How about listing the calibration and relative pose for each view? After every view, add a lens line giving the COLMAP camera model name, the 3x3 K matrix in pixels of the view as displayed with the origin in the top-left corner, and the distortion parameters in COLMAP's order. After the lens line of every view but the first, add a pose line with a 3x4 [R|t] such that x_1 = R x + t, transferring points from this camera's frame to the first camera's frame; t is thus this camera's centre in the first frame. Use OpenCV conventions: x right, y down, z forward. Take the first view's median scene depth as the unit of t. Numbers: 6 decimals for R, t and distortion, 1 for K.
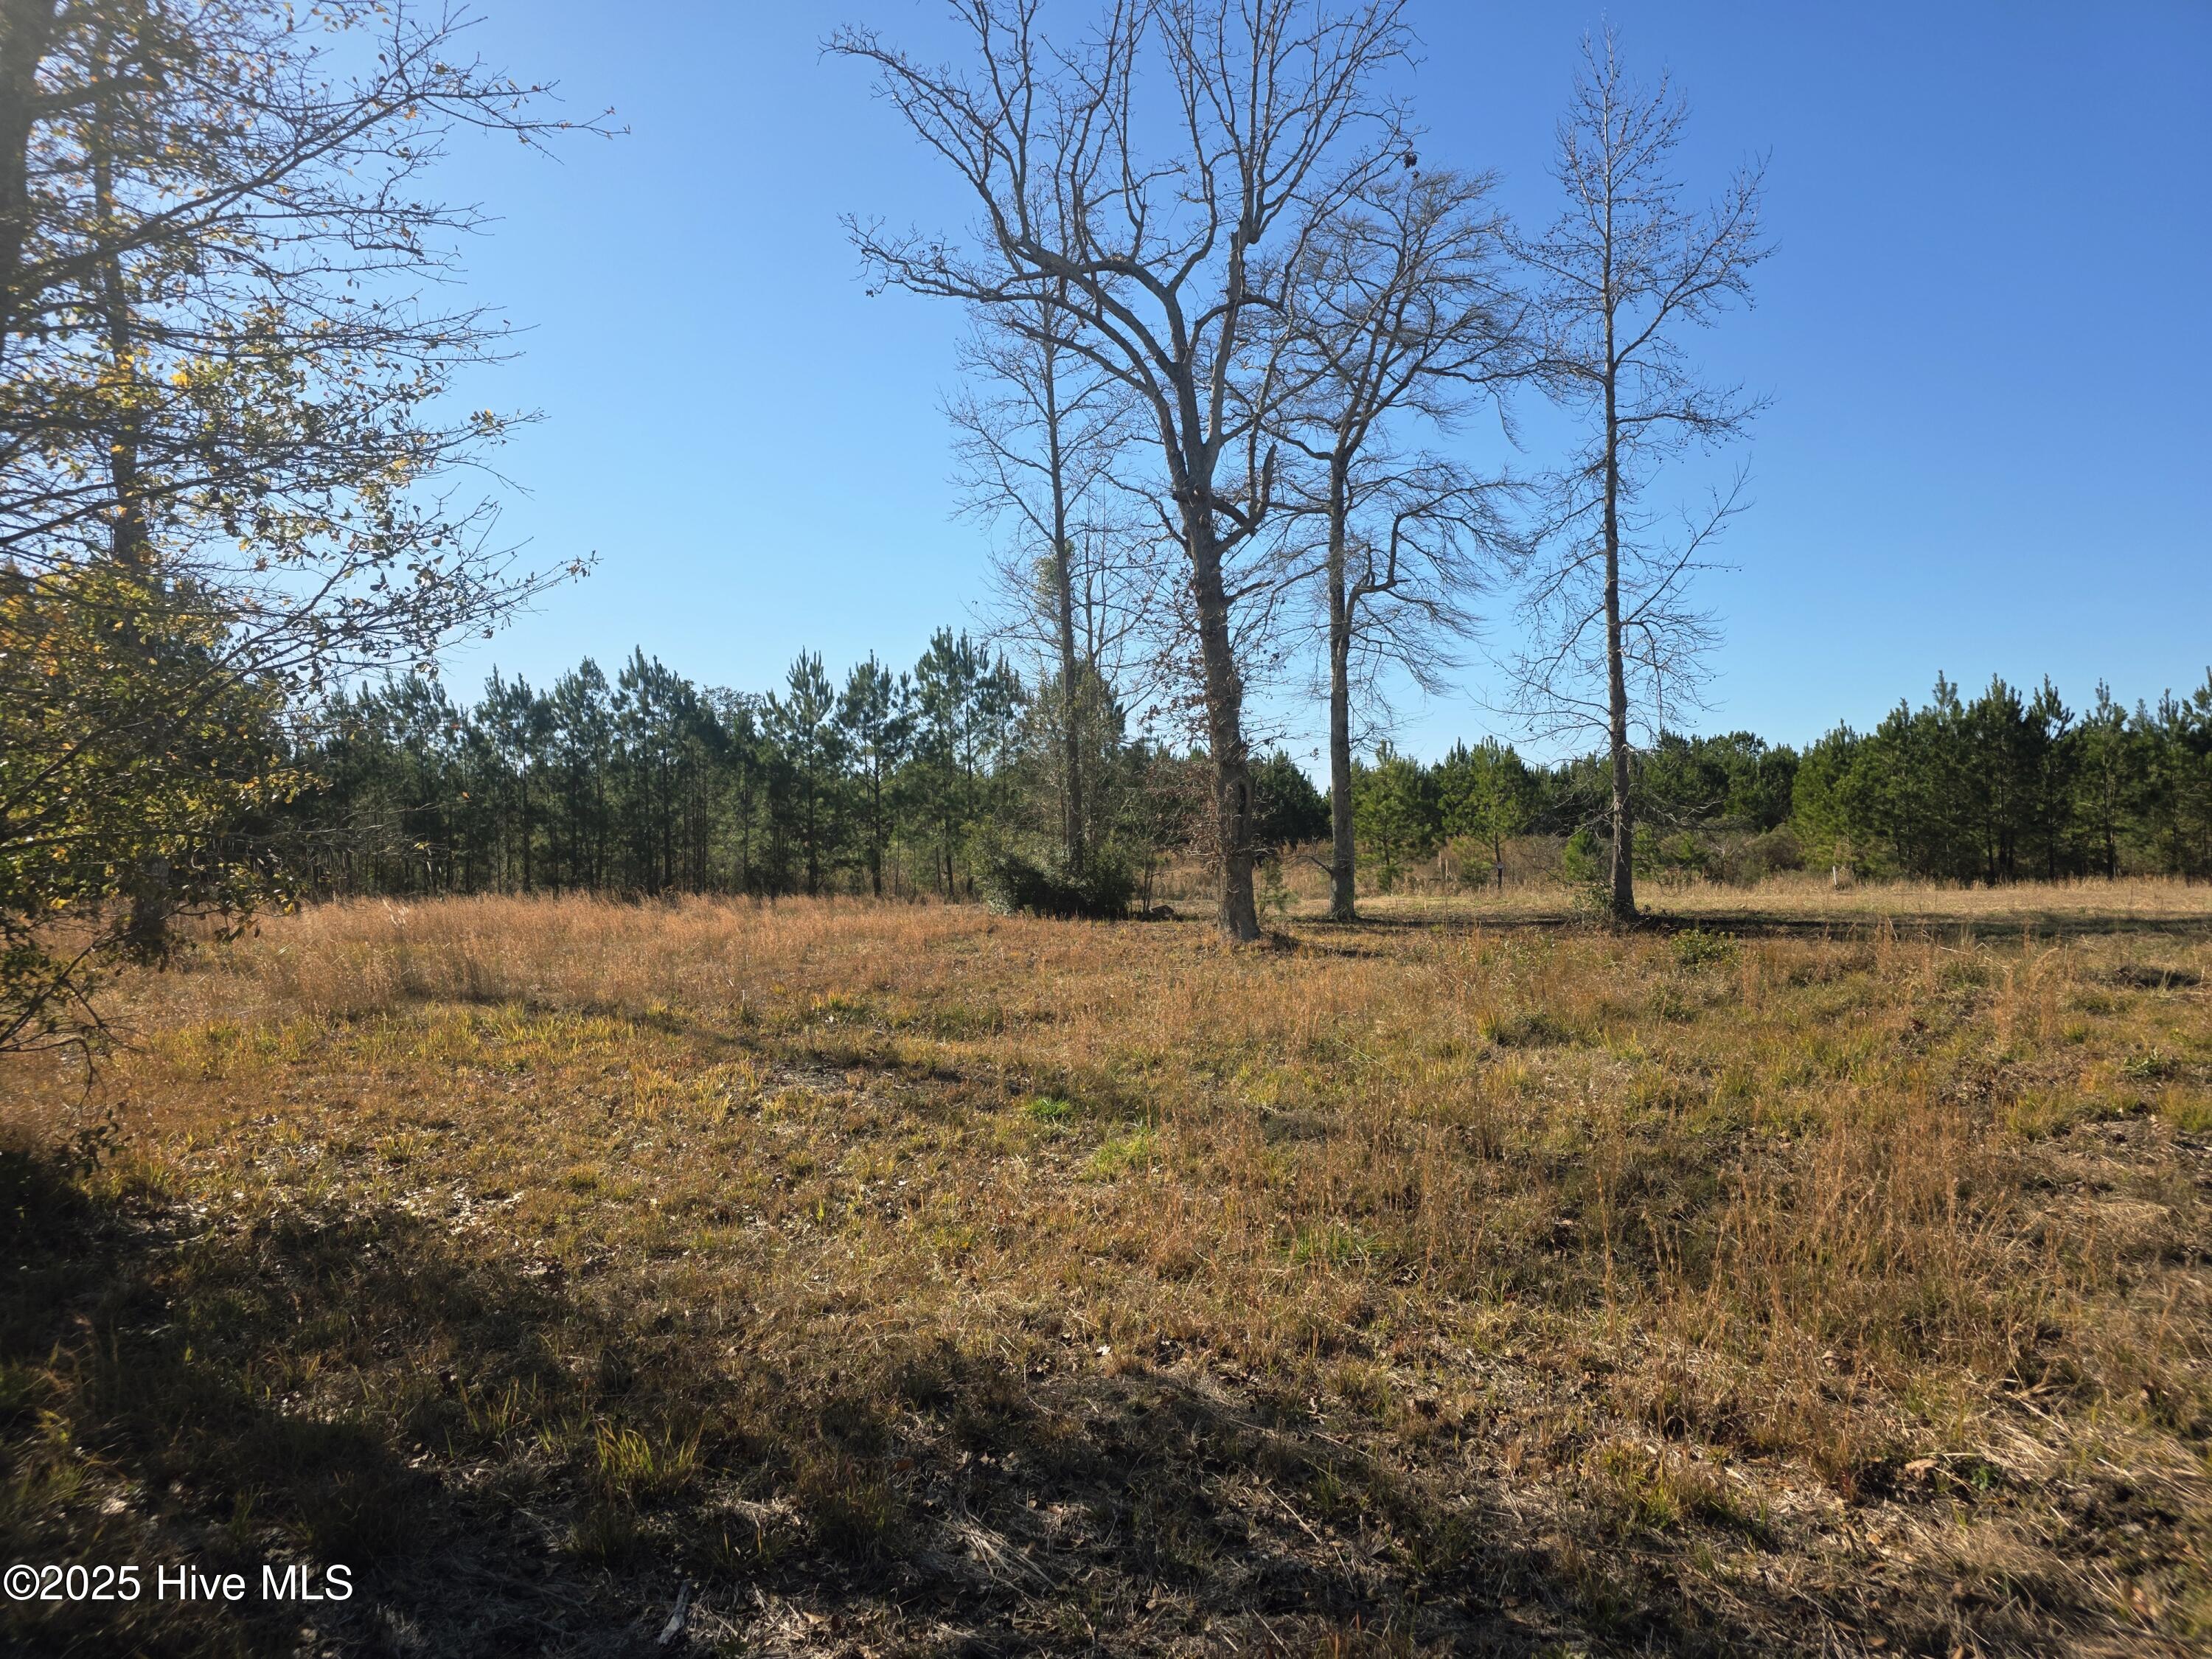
lens RADIAL K [[1467.7, 0, 1072.8], [0, 1467.7, 835.5], [0, 0, 1]] dist [0.031807, -0.015906]
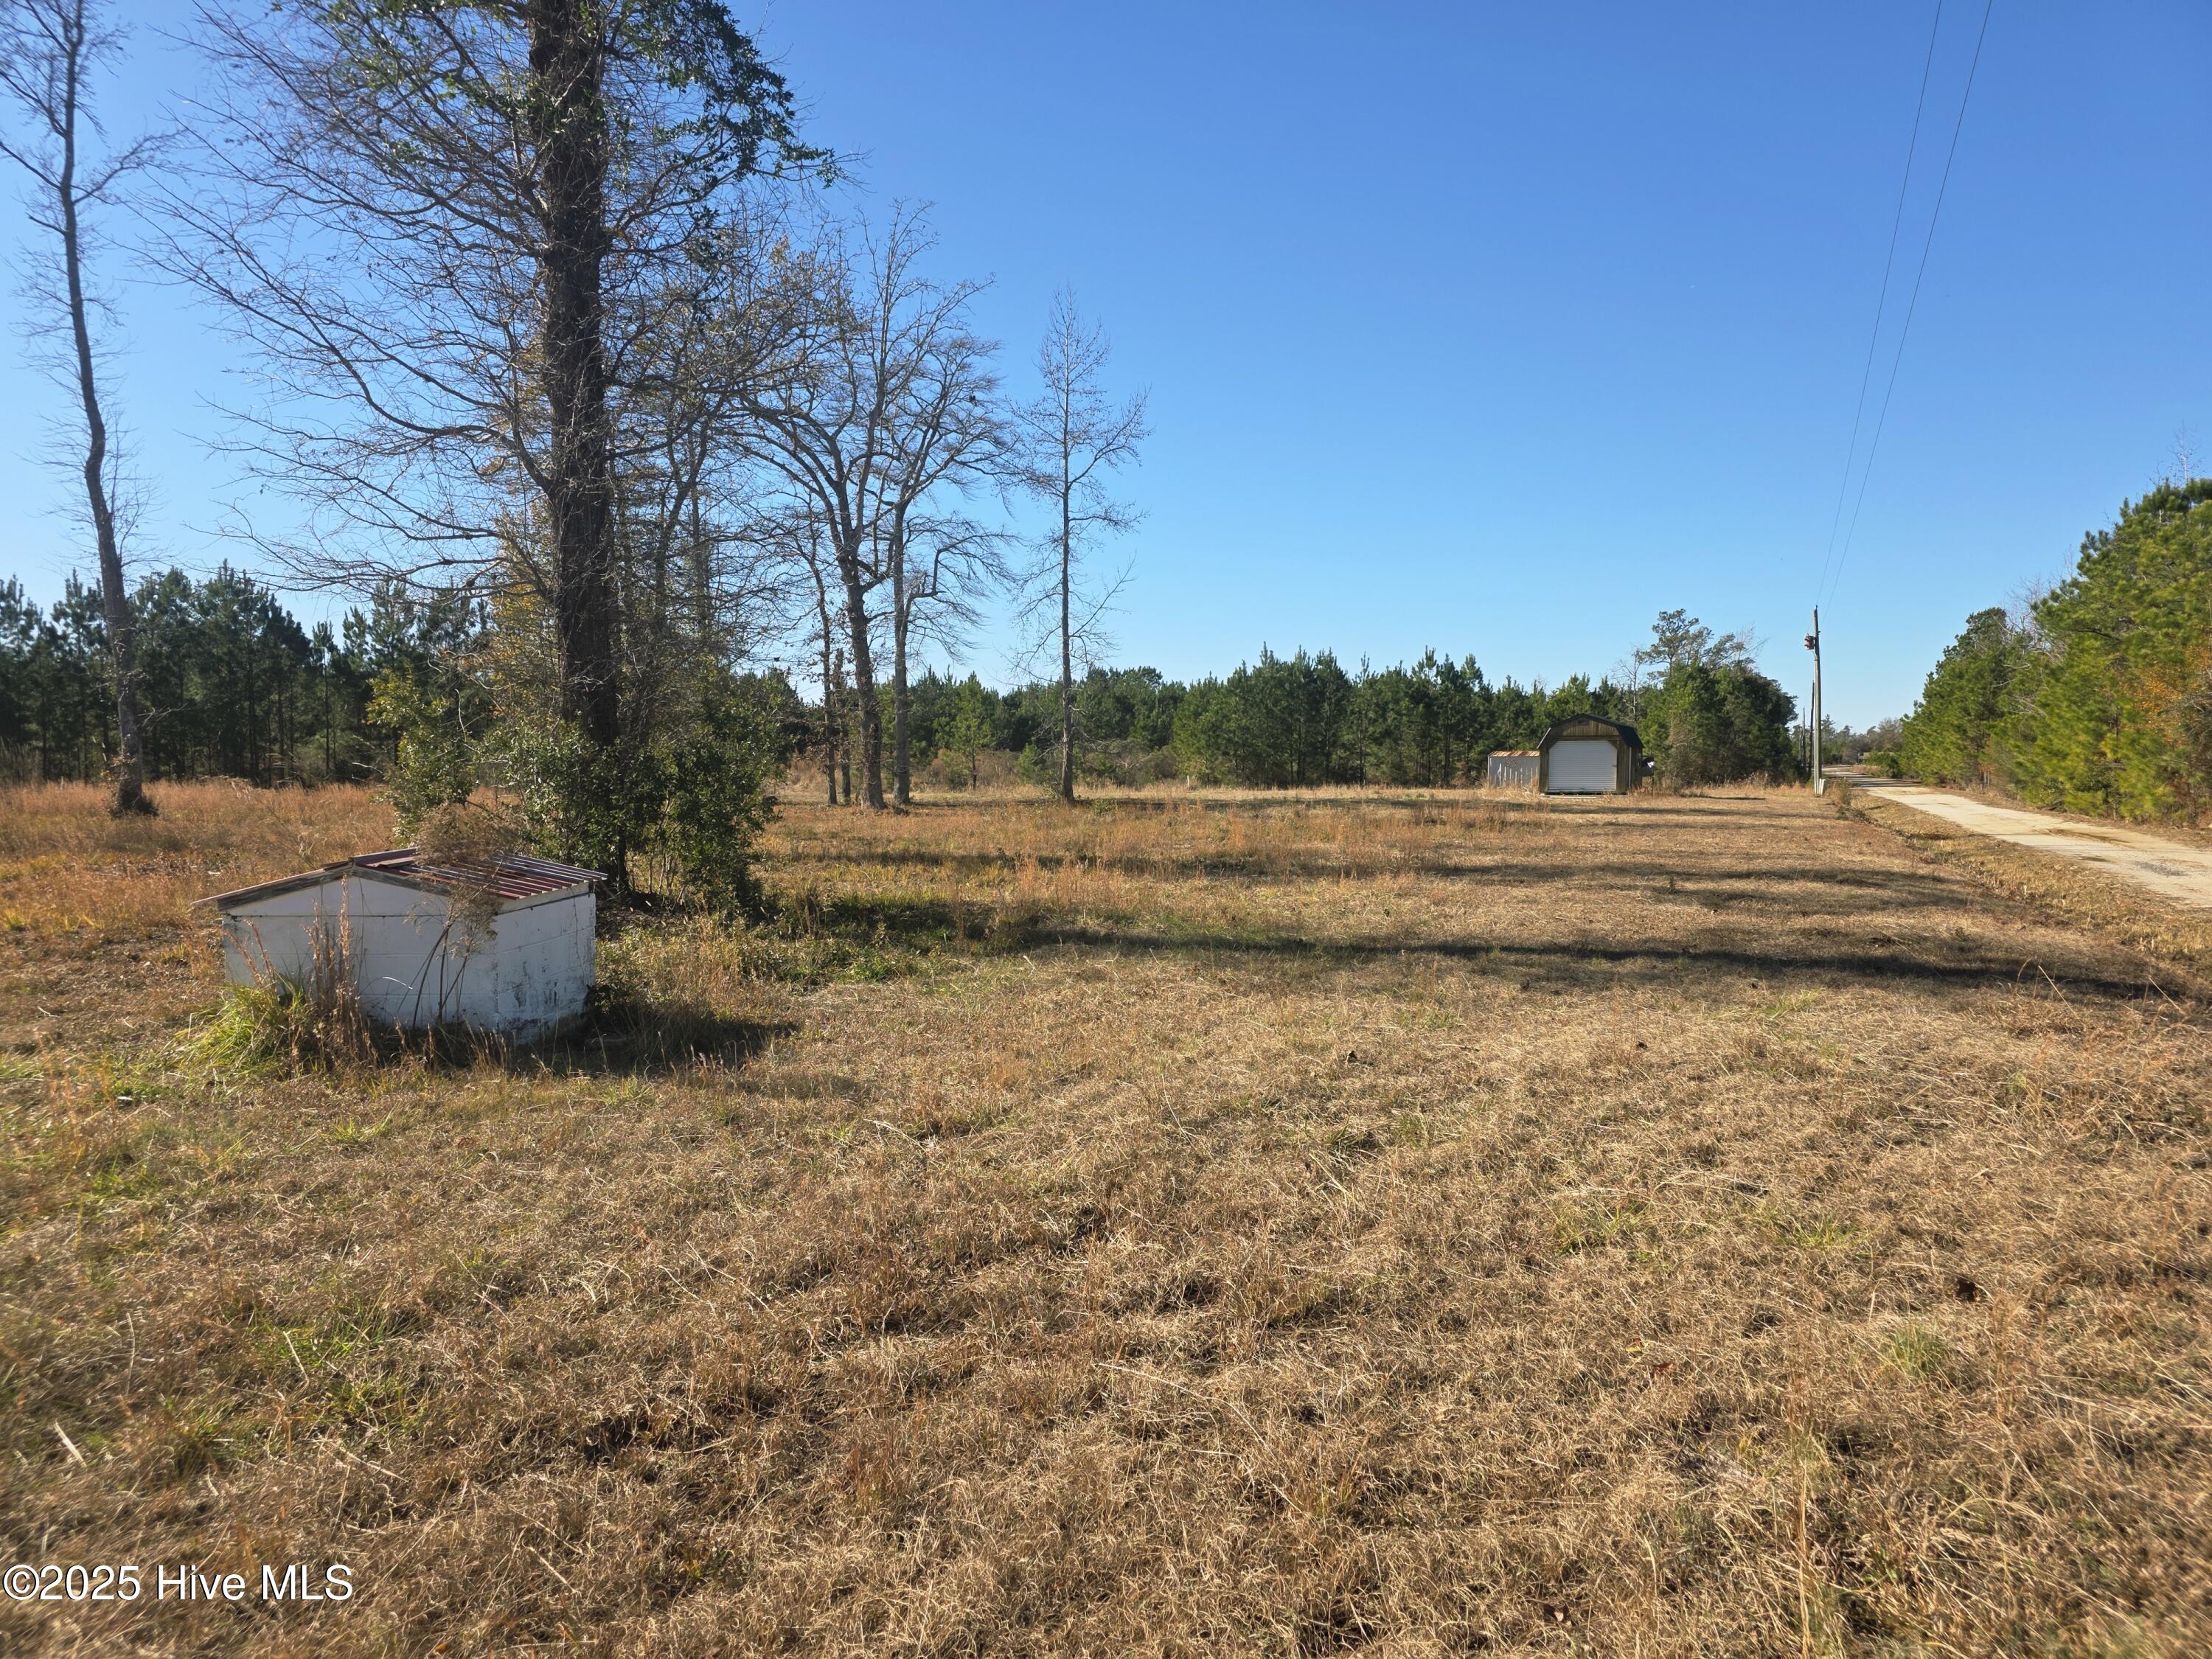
lens RADIAL K [[1467.7, 0, 1105.4], [0, 1467.7, 826.2], [0, 0, 1]] dist [0.031807, -0.015906]
pose [[0.923119, 0.001593, 0.384512, -0.220479], [-0.024336, 0.998229, 0.054289, -0.010985], [-0.383744, -0.059473, 0.921522, -0.542677]]
